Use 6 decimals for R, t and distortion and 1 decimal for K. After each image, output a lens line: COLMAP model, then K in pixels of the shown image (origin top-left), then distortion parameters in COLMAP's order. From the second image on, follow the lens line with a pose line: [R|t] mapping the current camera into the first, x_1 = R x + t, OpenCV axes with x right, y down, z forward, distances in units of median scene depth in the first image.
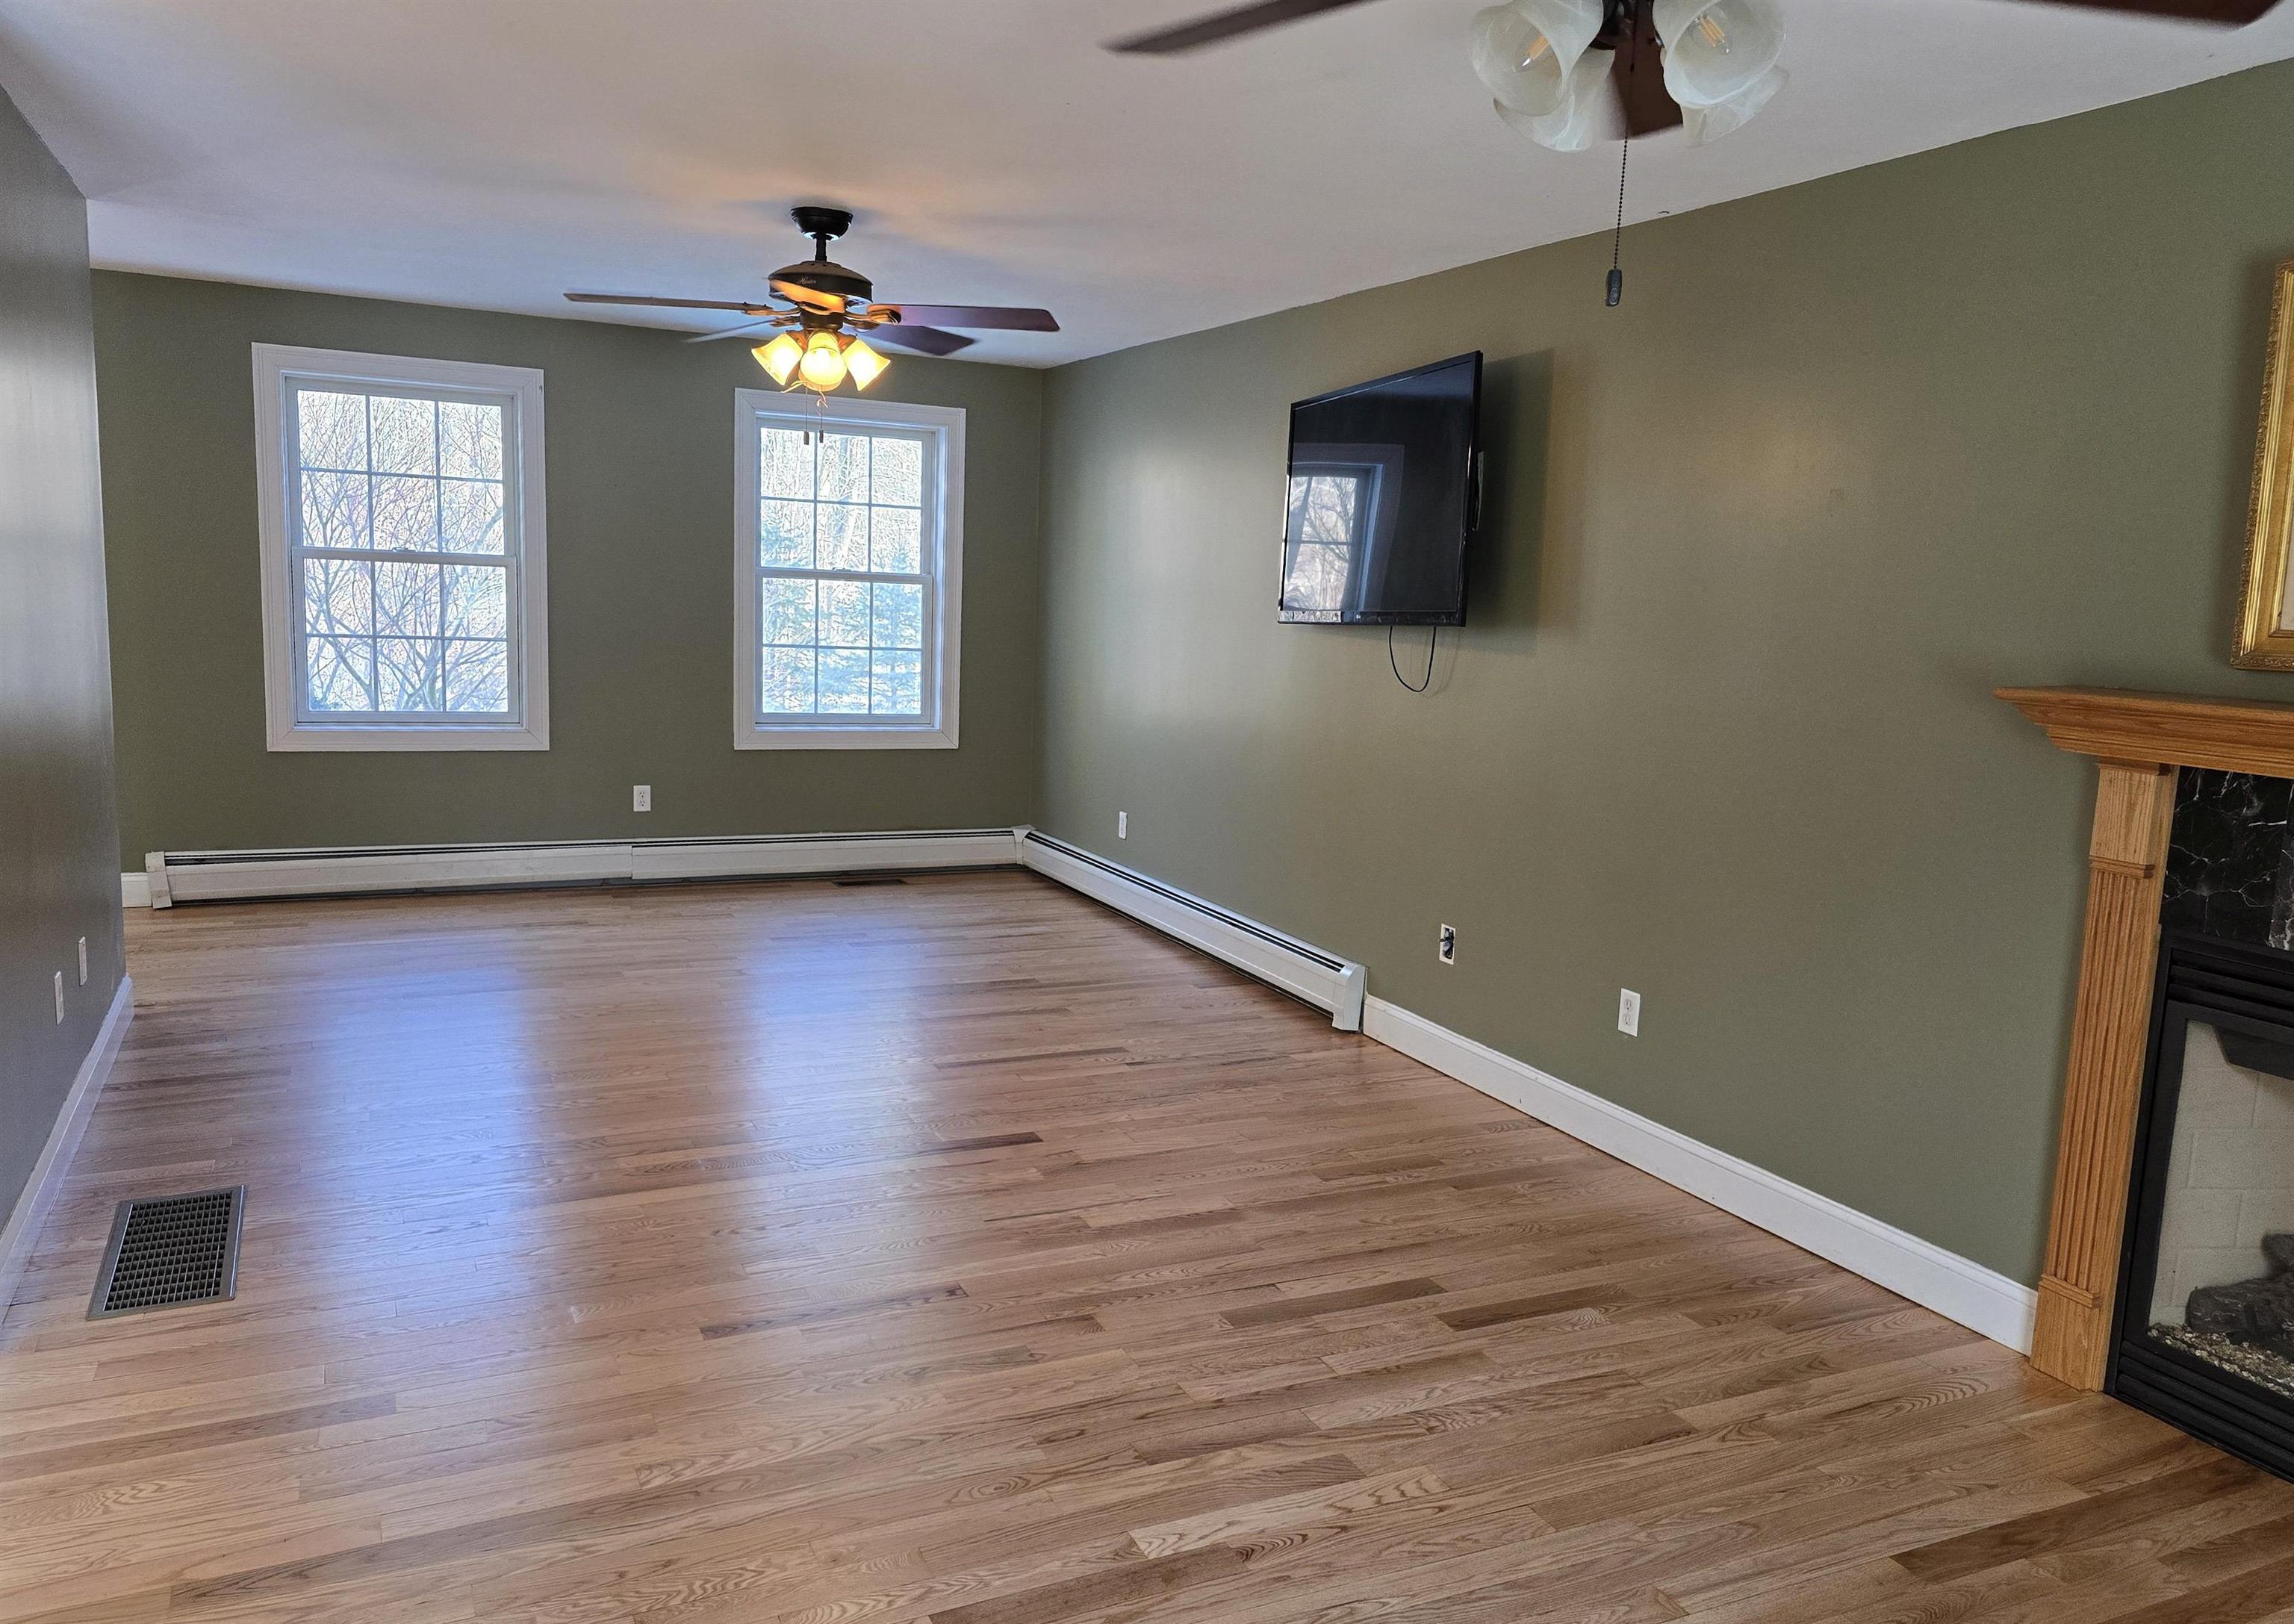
lens RADIAL K [[1647.7, 0, 1158.6], [0, 1647.7, 819.4], [0, 0, 1]] dist [0.167990, -0.304524]
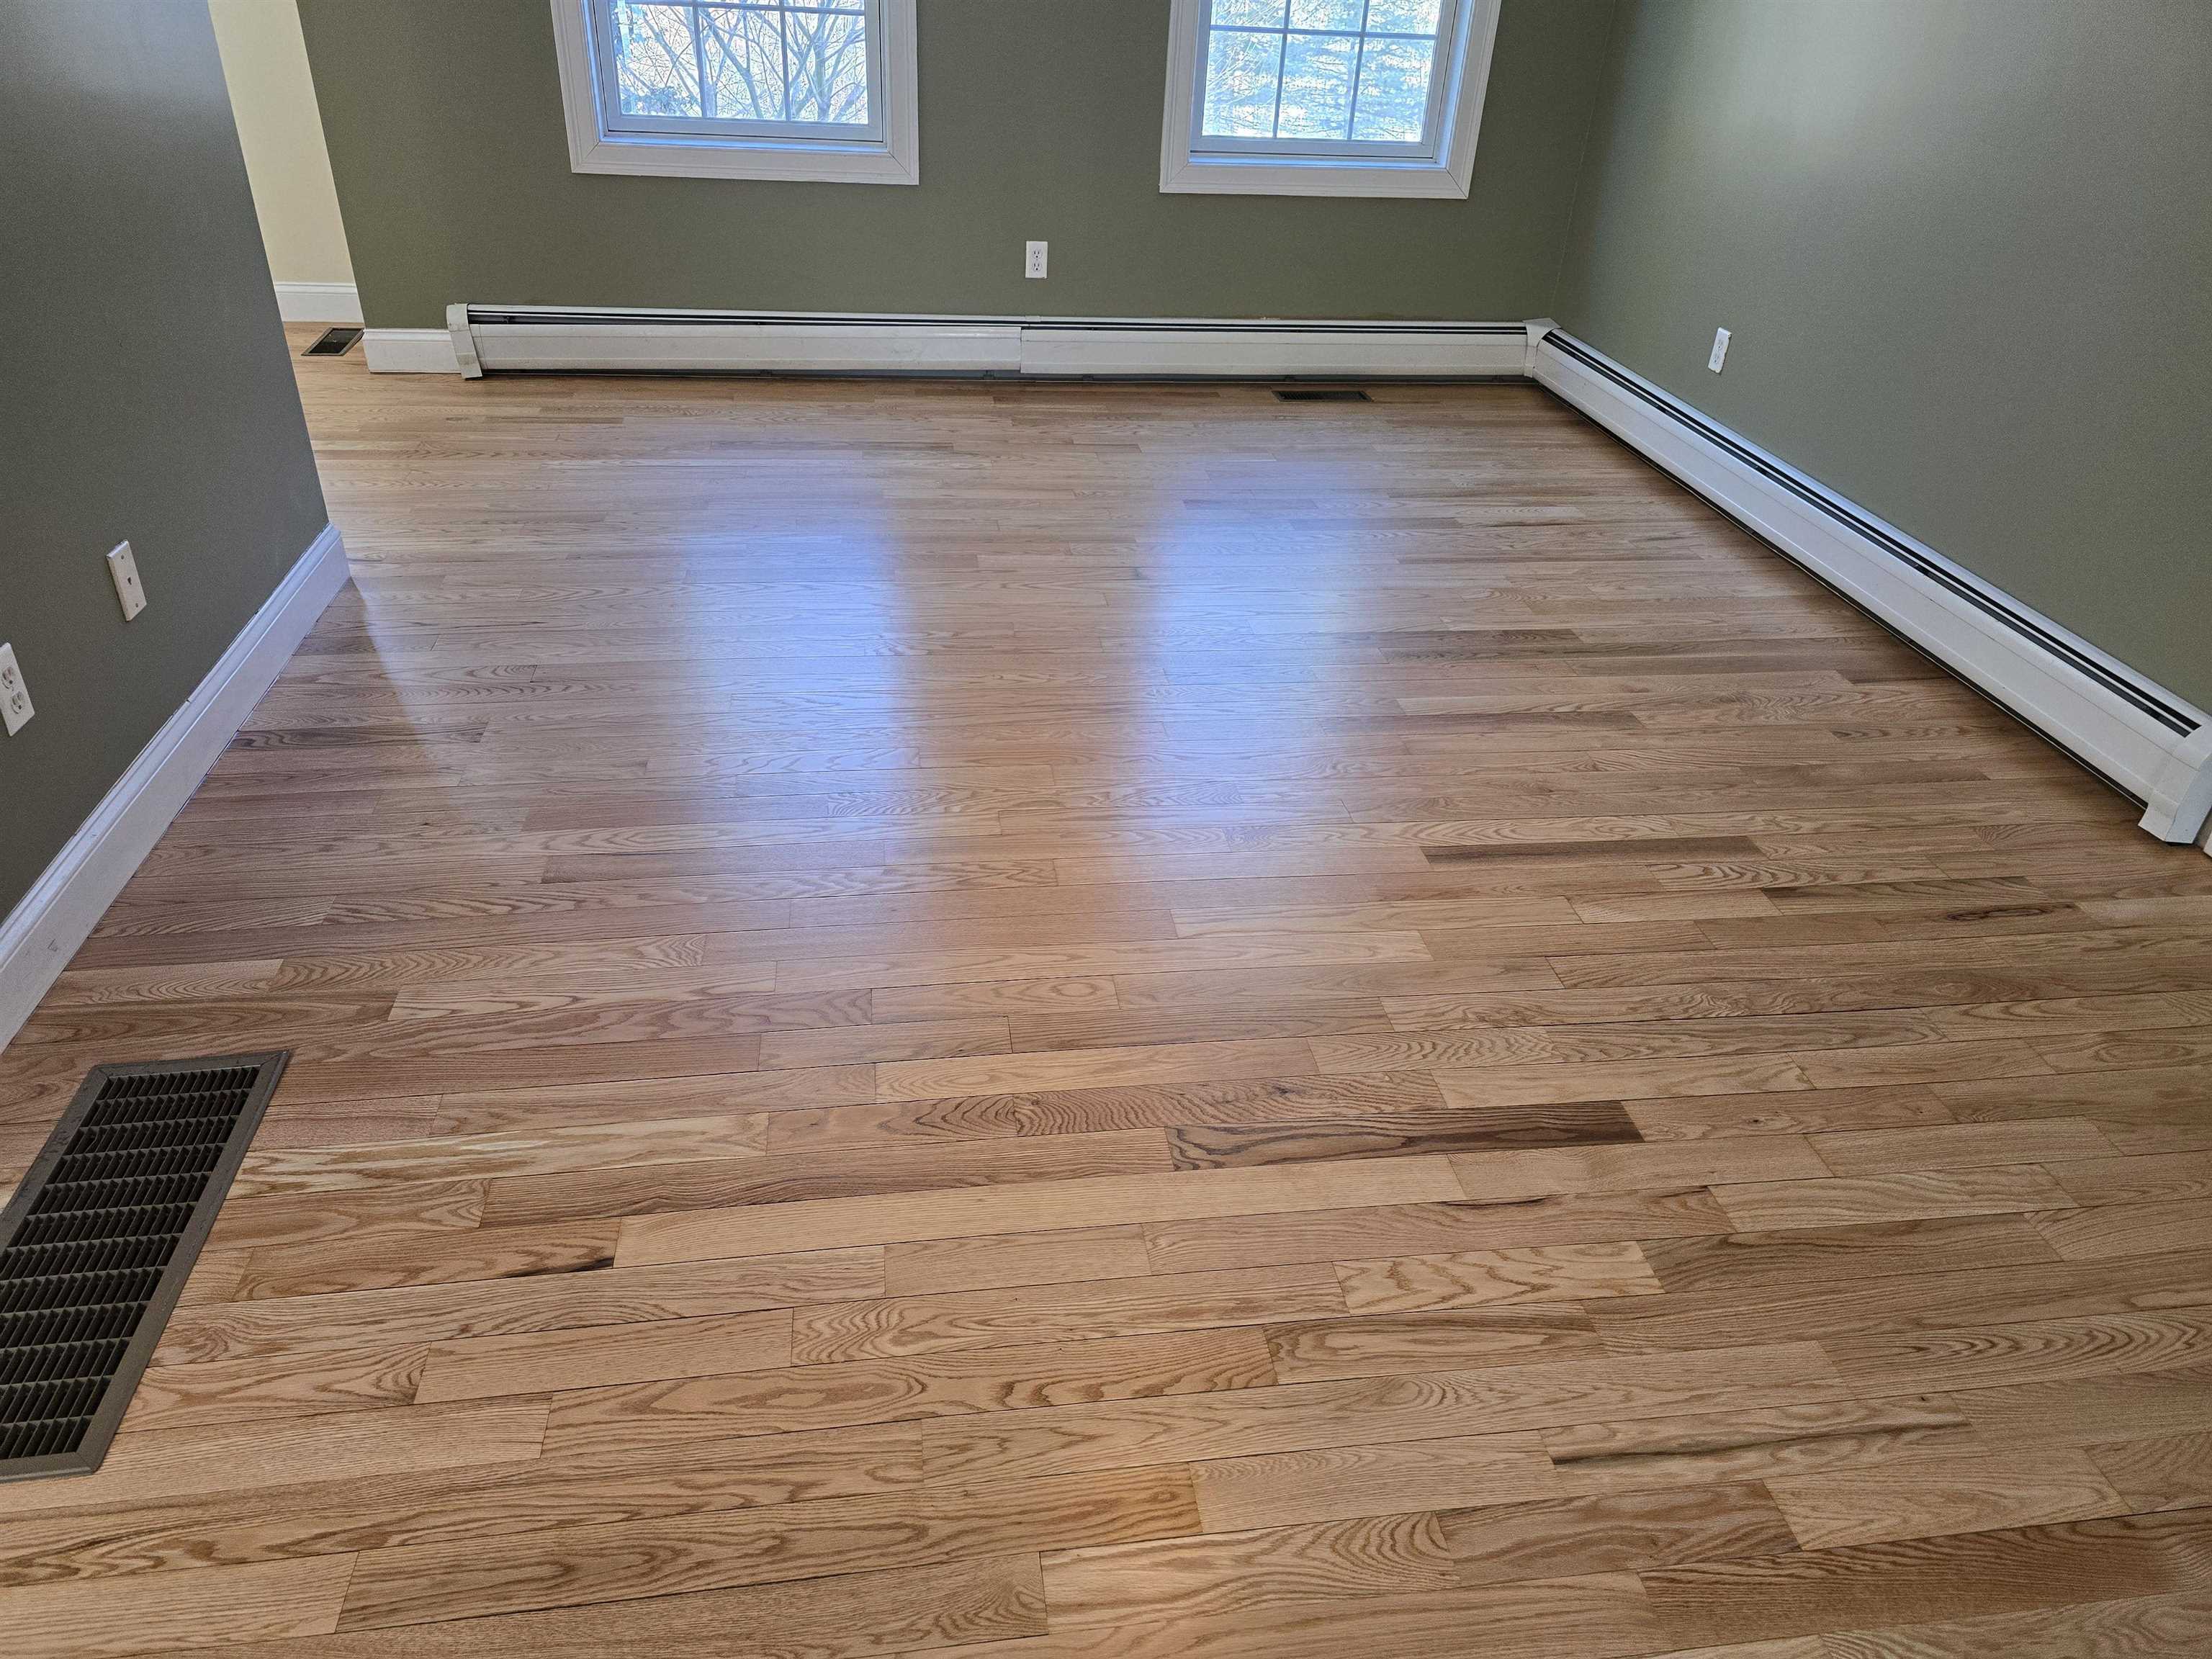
lens RADIAL K [[1497.5, 0, 1106.0], [0, 1497.5, 829.5], [0, 0, 1]] dist [0.081075, -0.089318]
pose [[0.955861, 0.154861, -0.249695, -0.080578], [-0.049116, 0.922085, 0.383858, -0.043928], [0.289685, -0.354651, 0.888991, 0.359316]]
